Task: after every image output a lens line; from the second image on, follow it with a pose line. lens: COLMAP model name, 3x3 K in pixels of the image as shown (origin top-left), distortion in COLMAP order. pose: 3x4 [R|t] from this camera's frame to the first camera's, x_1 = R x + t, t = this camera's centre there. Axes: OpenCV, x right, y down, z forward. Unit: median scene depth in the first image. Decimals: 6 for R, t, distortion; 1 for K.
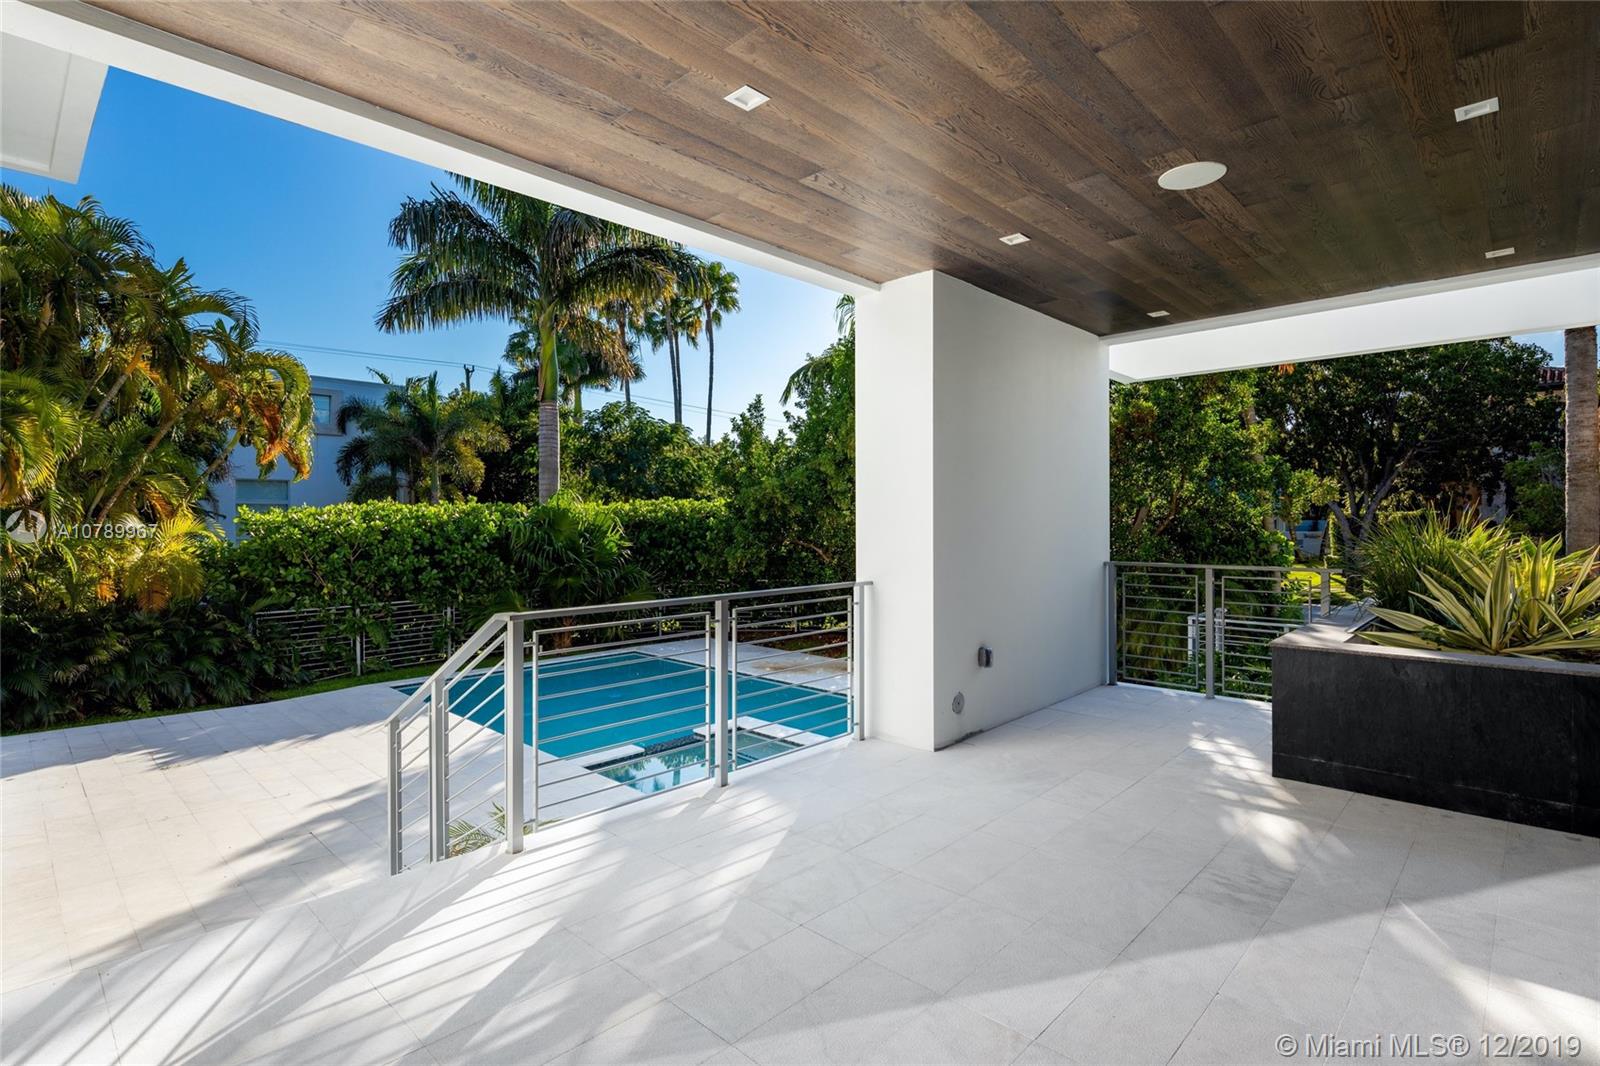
lens RADIAL K [[782.4, 0, 783.3], [0, 782.4, 520.3], [0, 0, 1]] dist [-0.003700, 0.000987]
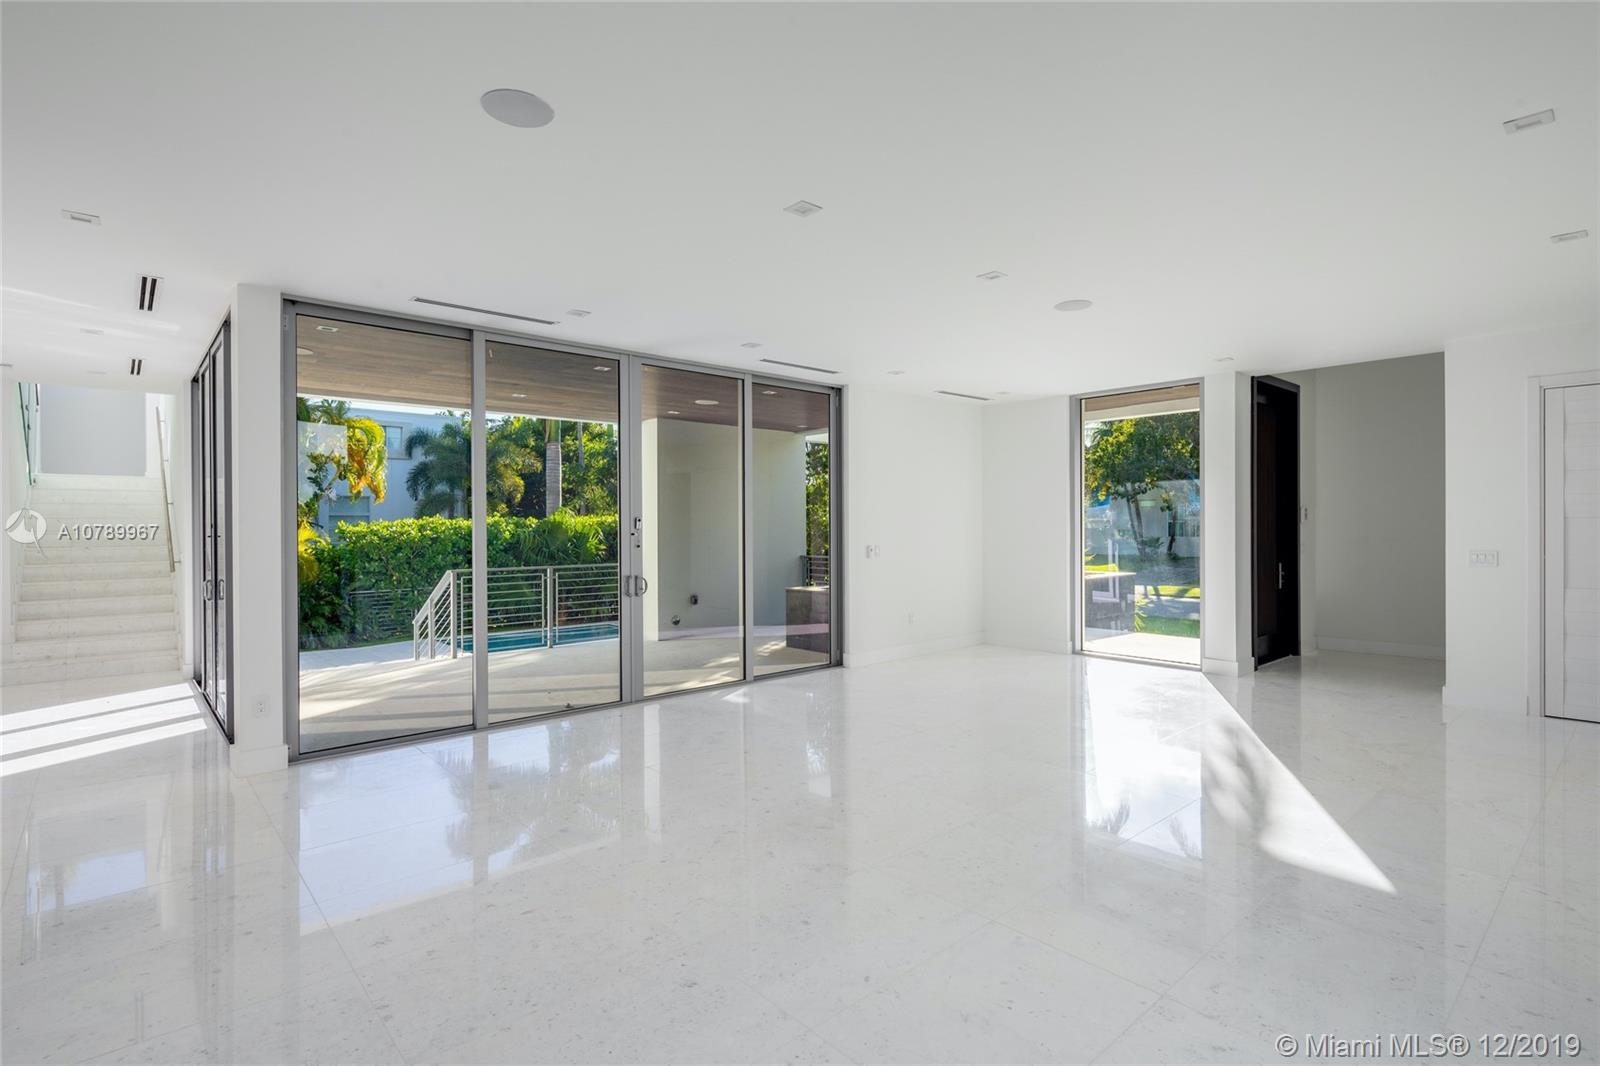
lens RADIAL K [[778.5, 0, 774.1], [0, 778.5, 529.8], [0, 0, 1]] dist [0.000775, -0.001892]
pose [[0.996440, -0.001336, -0.084293, 0.247886], [0.001773, 0.999985, 0.005117, -0.007599], [0.084284, -0.005248, 0.996428, -0.397119]]
